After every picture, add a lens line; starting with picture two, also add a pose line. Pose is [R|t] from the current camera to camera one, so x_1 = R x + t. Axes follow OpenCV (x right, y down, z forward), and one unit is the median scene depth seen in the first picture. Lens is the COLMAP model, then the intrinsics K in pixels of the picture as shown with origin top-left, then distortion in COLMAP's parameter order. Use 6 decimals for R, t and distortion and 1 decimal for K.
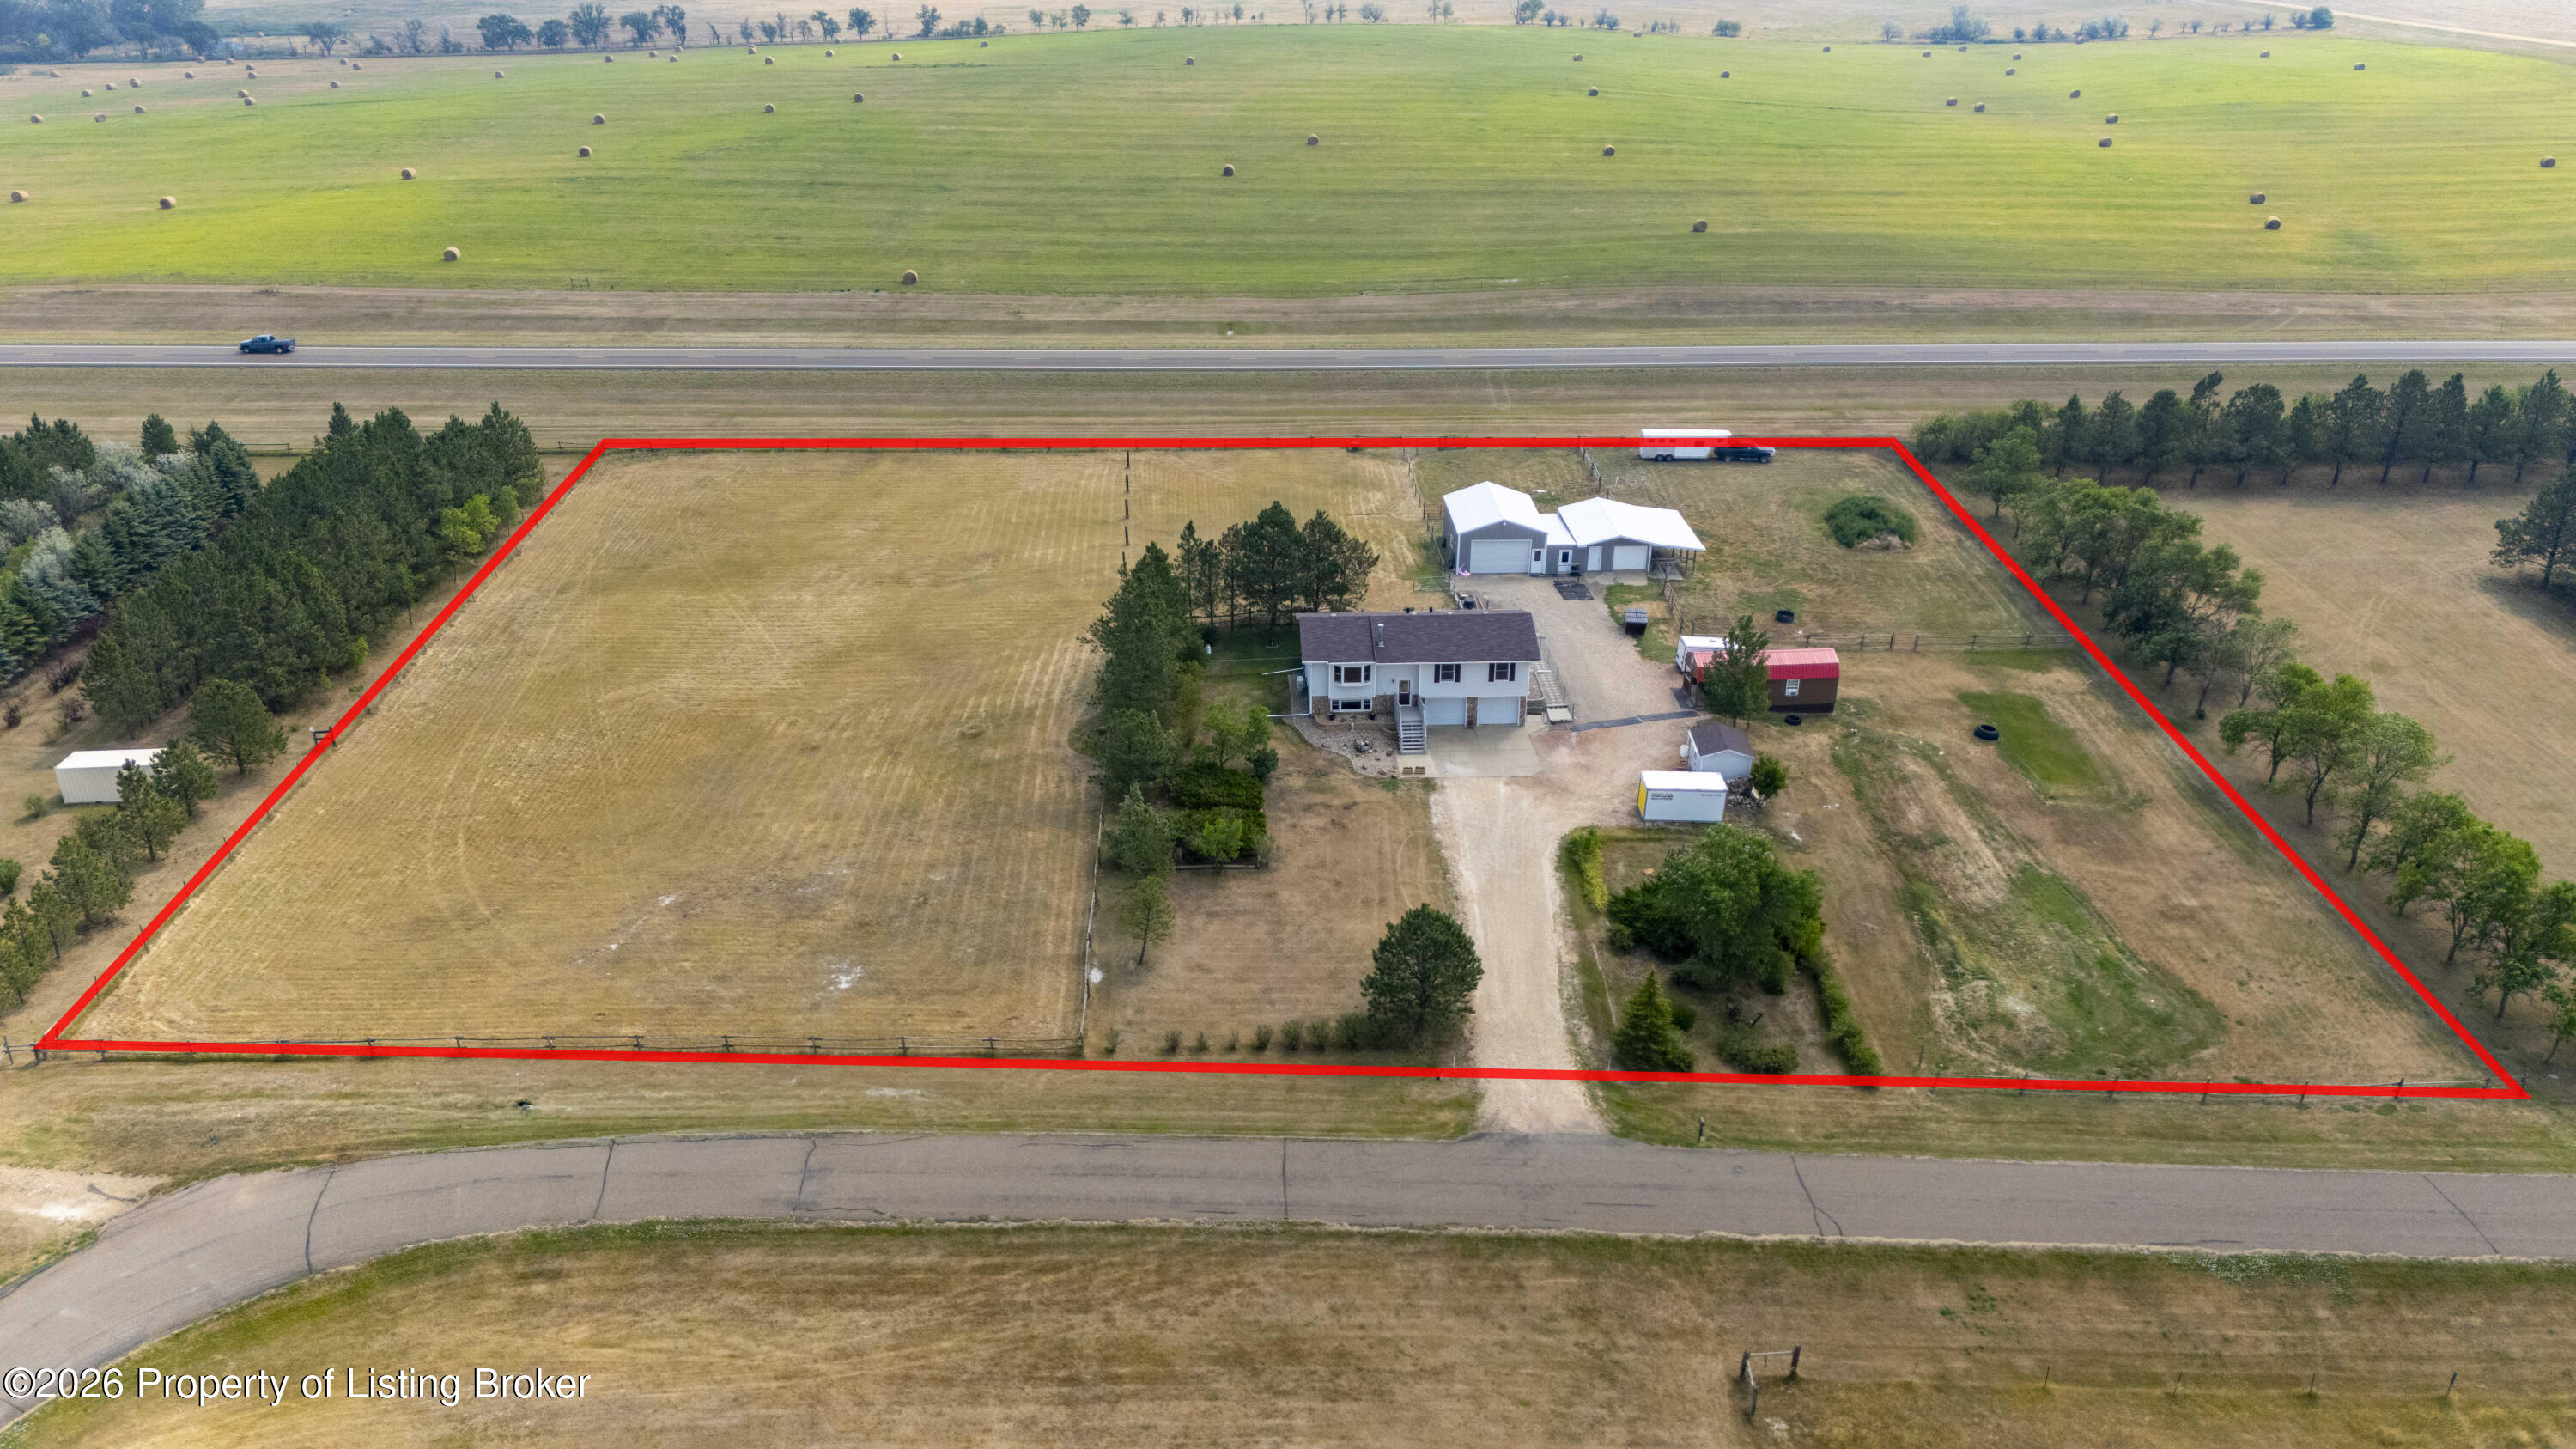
lens RADIAL K [[1892.0, 0, 1281.2], [0, 1892.0, 741.8], [0, 0, 1]] dist [0.091910, -0.095681]
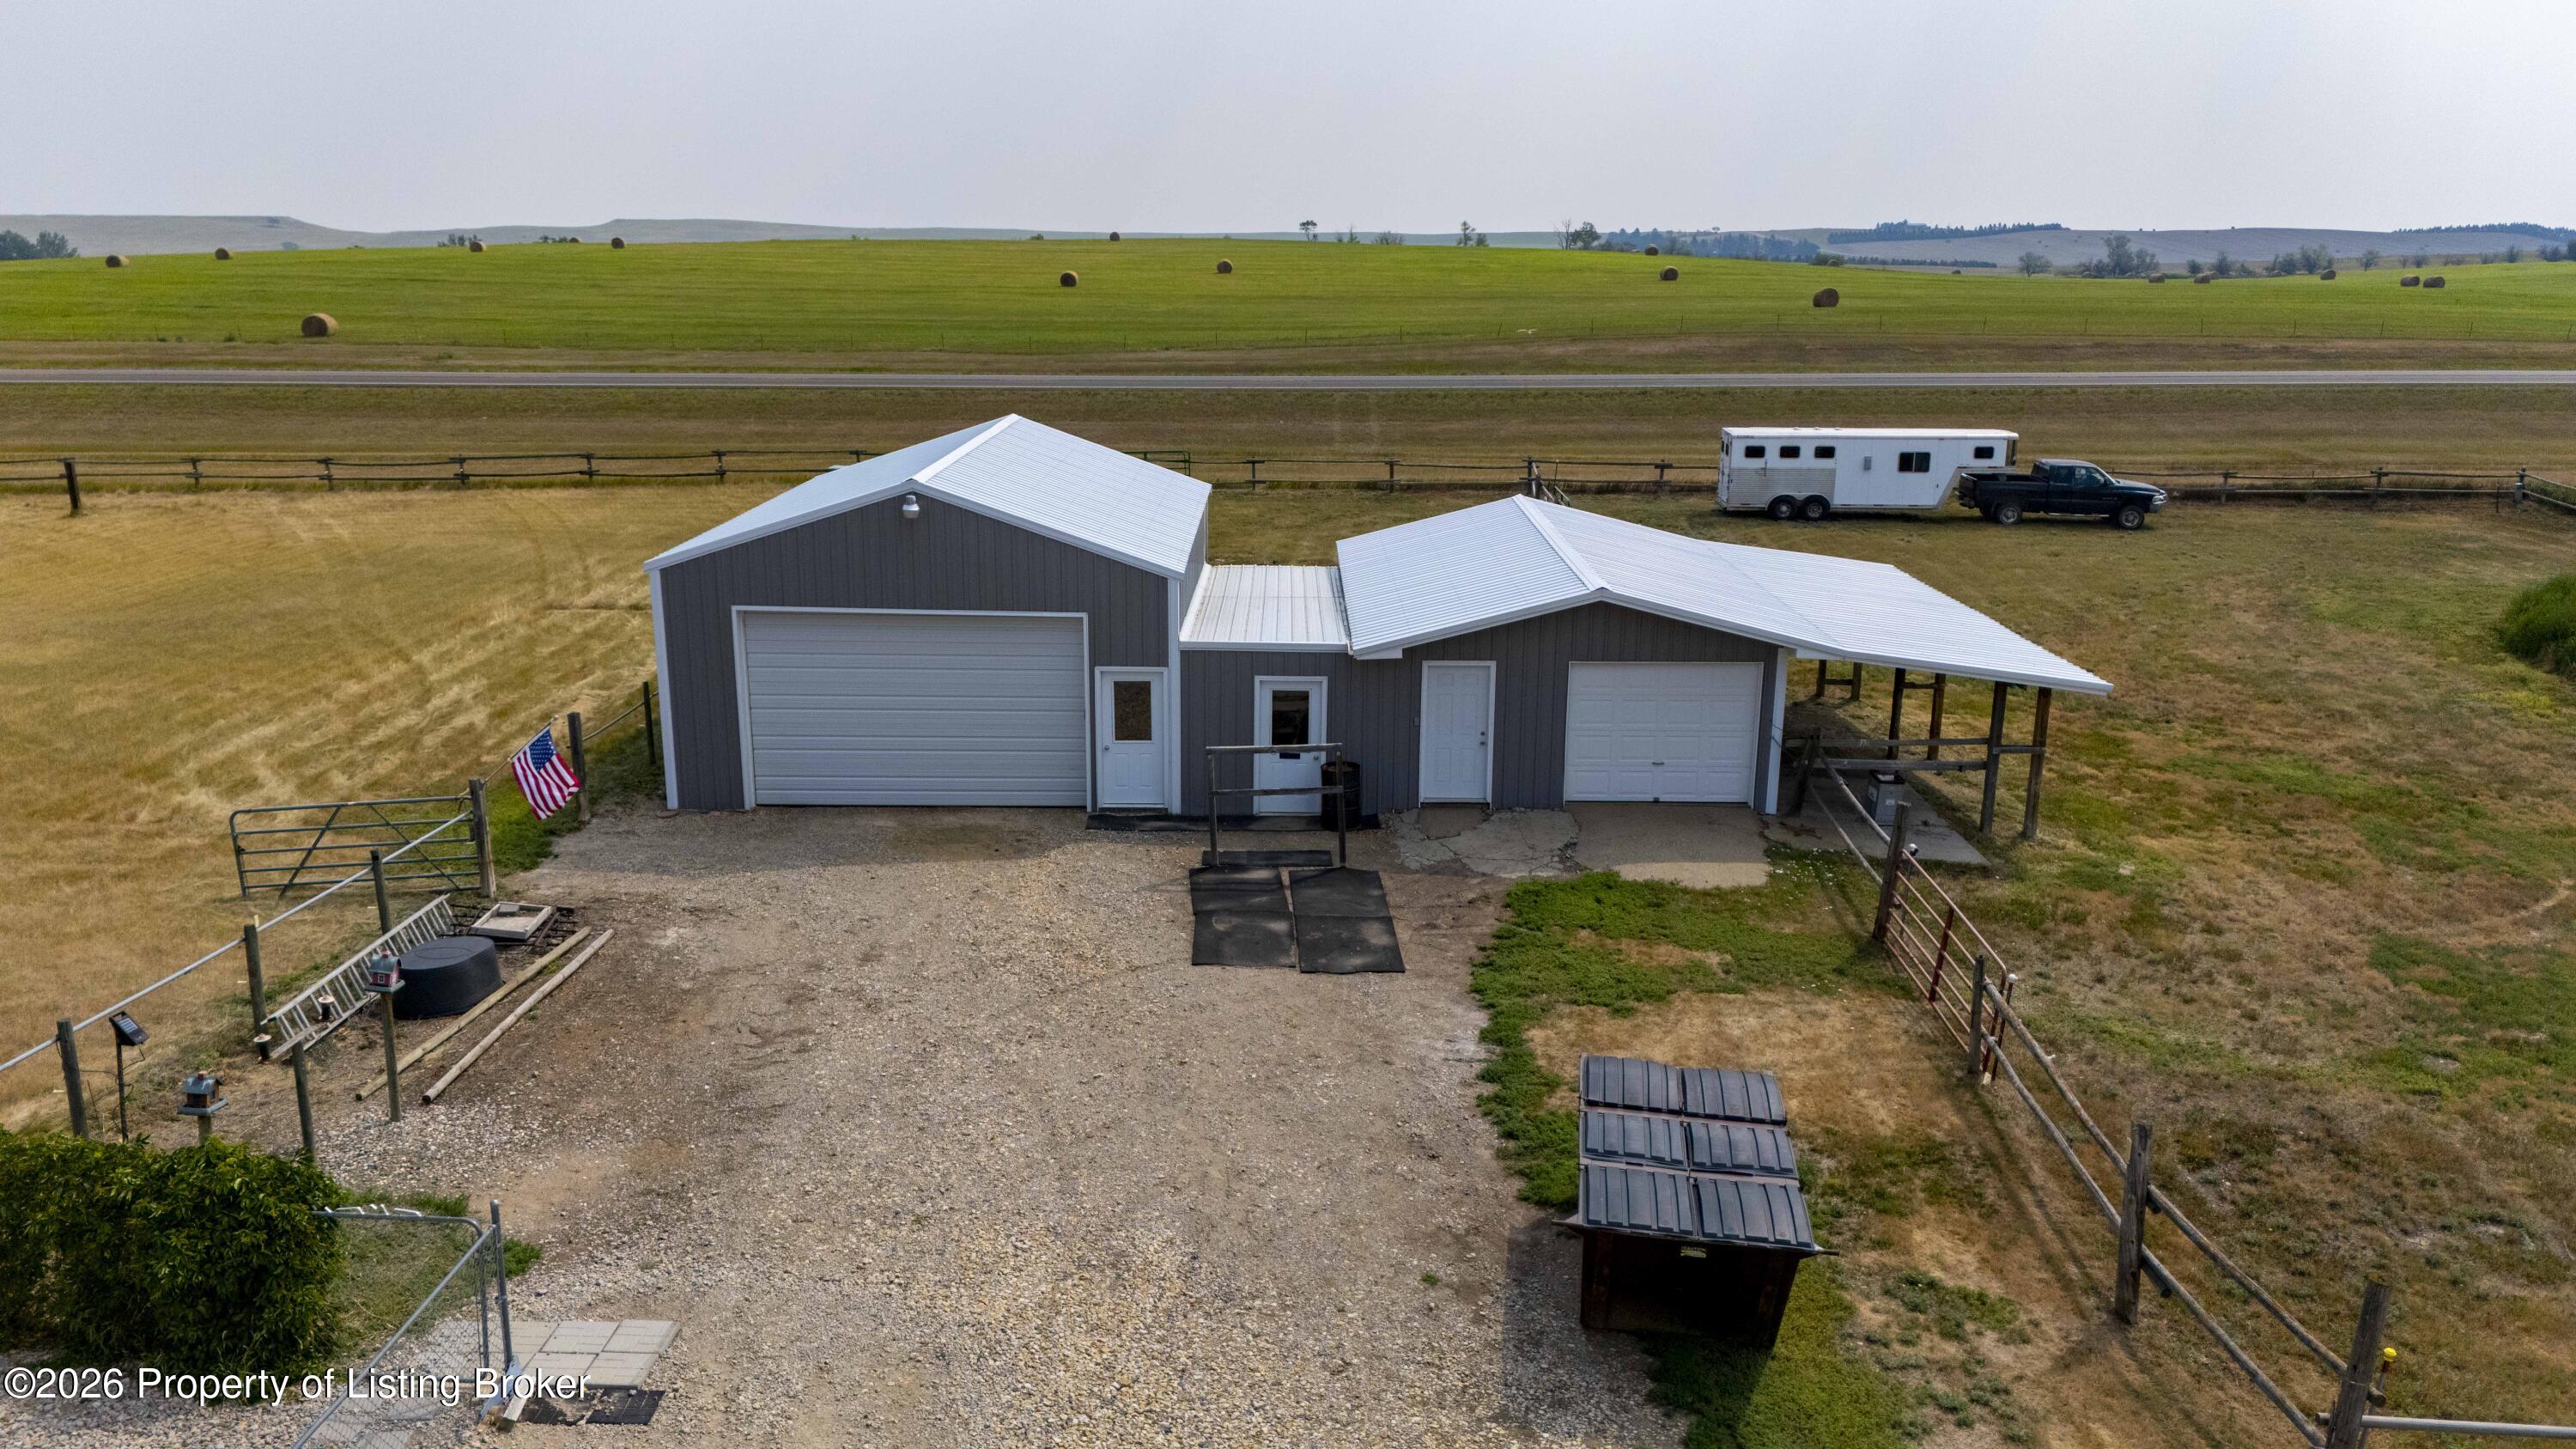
lens RADIAL K [[1892.0, 0, 1301.3], [0, 1892.0, 728.2], [0, 0, 1]] dist [0.091910, -0.095681]
pose [[0.999138, 0.013809, -0.039136, 0.179059], [-0.021064, 0.981261, -0.191527, -0.071788], [0.035758, 0.192186, 0.980707, 0.941423]]
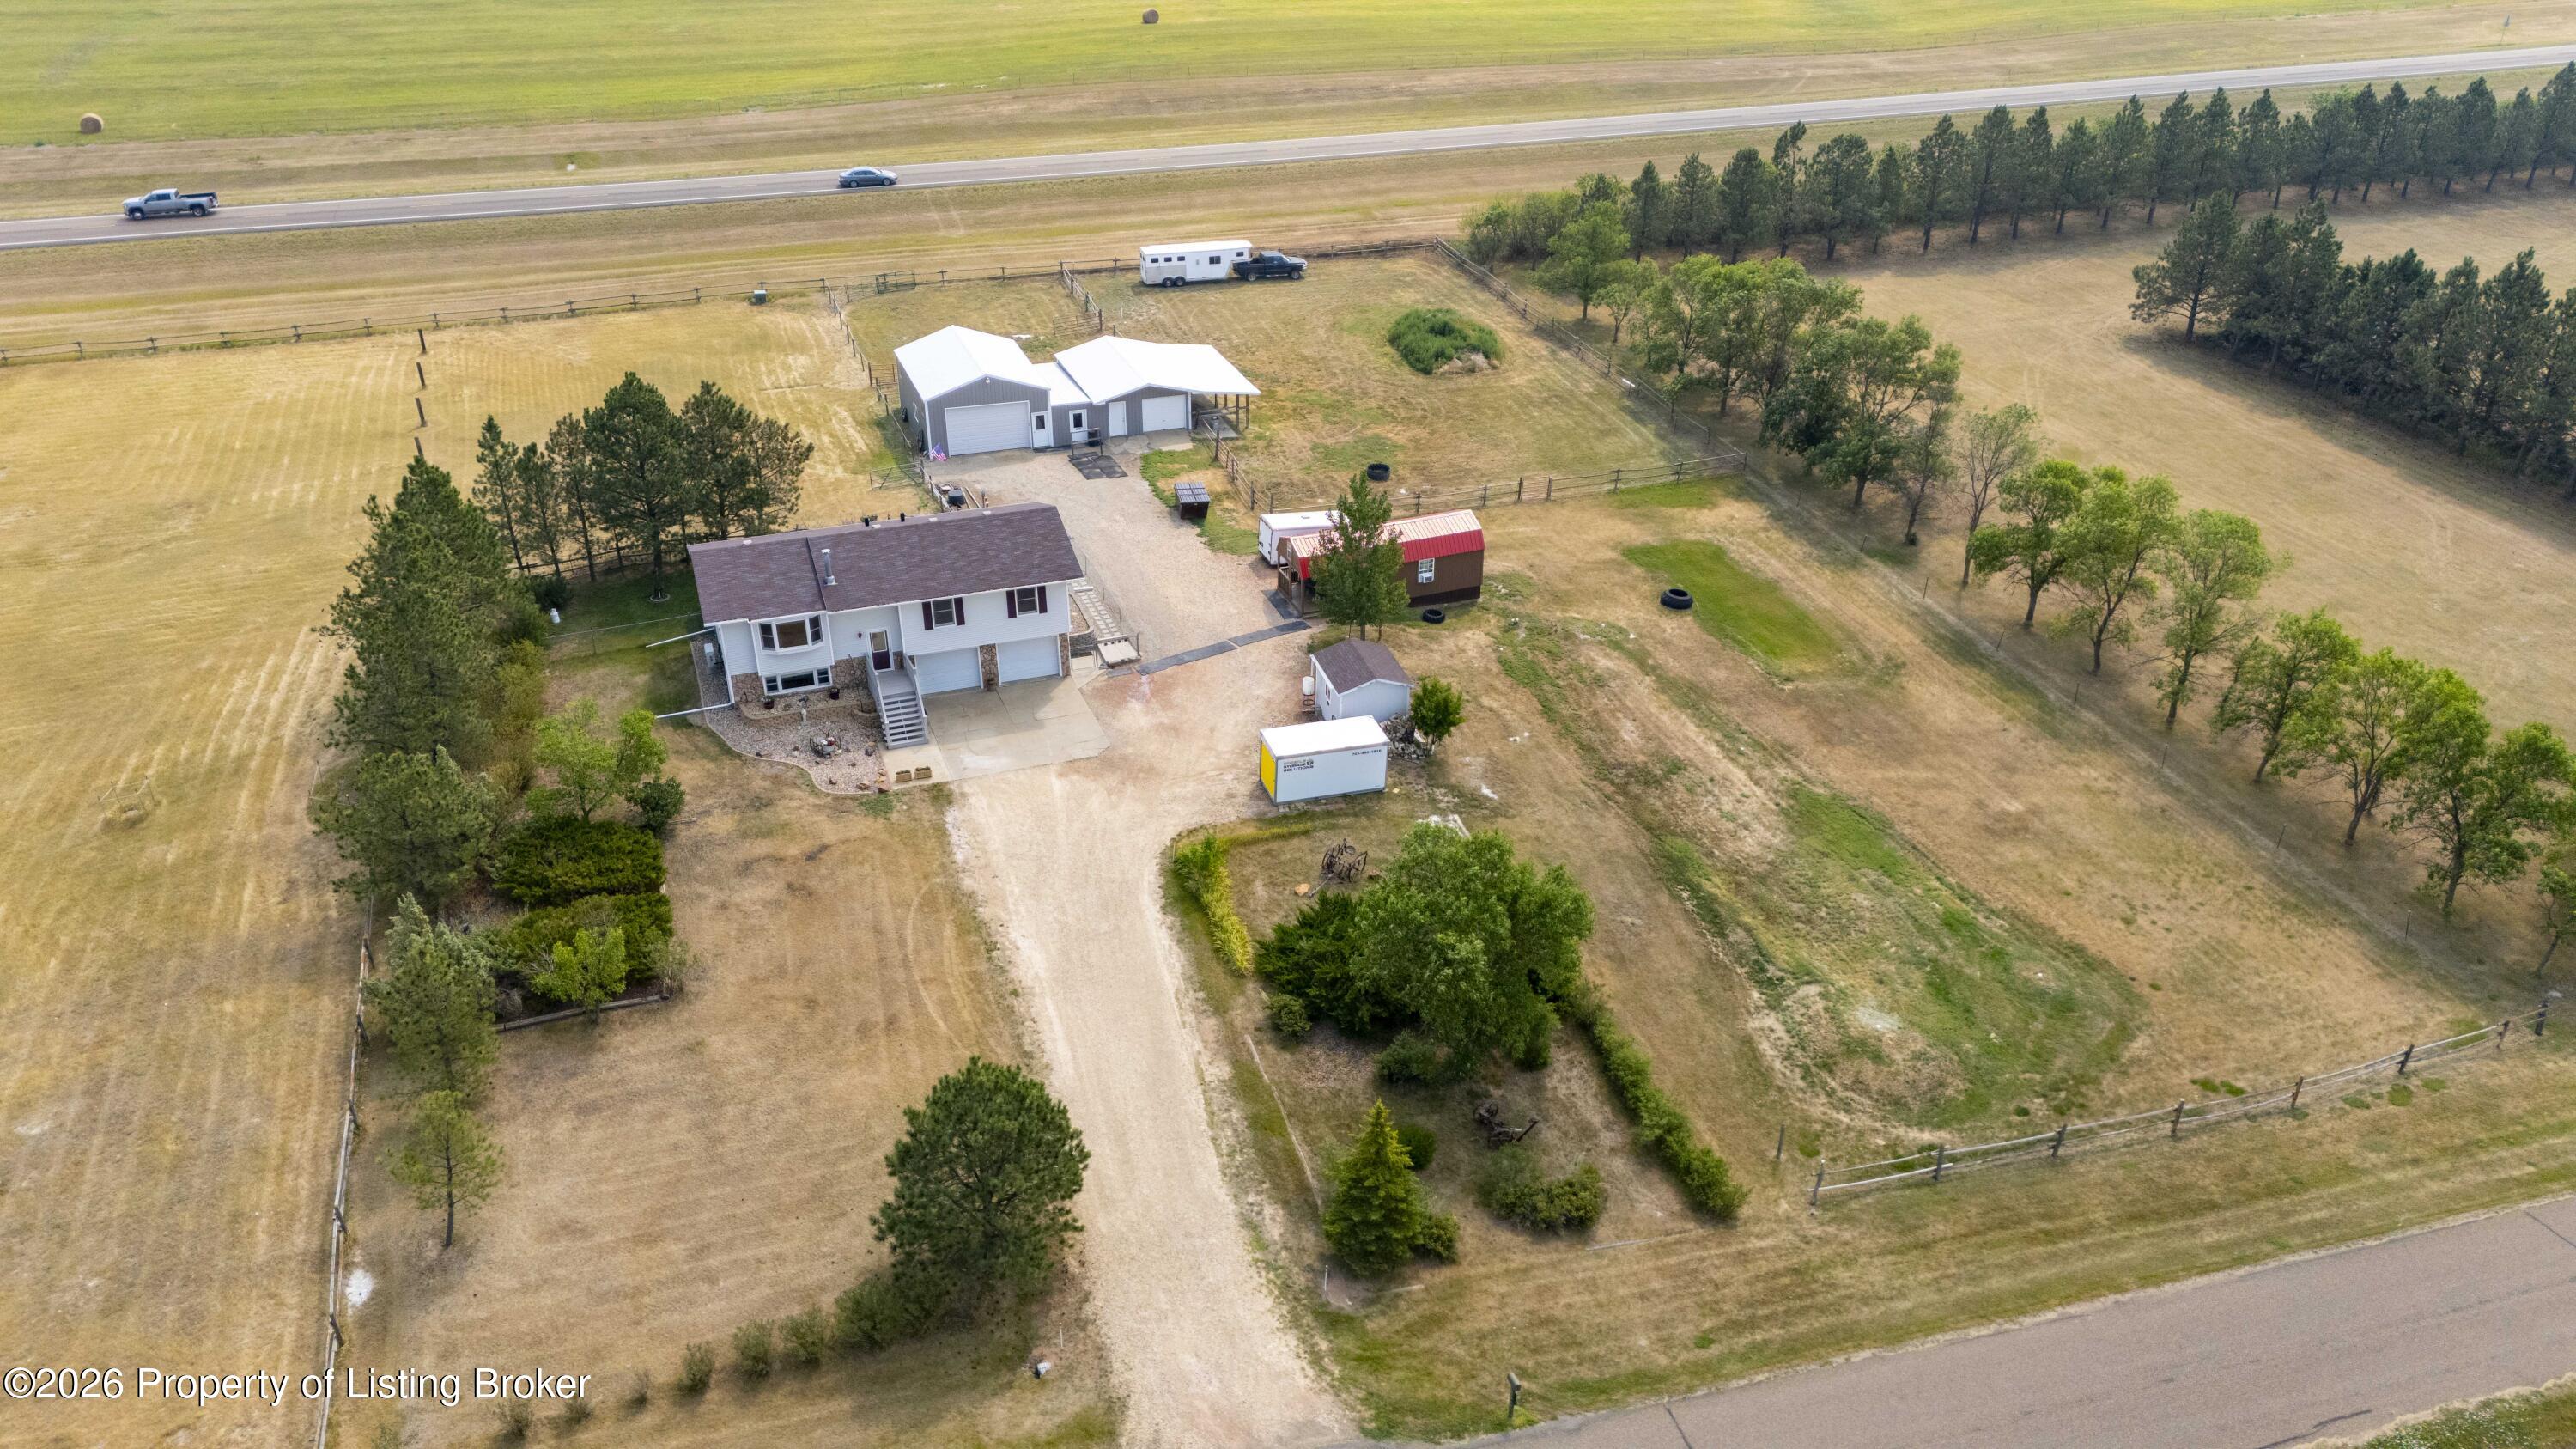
lens RADIAL K [[1892.0, 0, 1298.9], [0, 1892.0, 733.5], [0, 0, 1]] dist [0.091910, -0.095681]
pose [[0.953579, -0.144695, 0.264103, 0.024255], [0.128318, 0.988634, 0.078336, -0.028396], [-0.272436, -0.040811, 0.961308, 0.310535]]
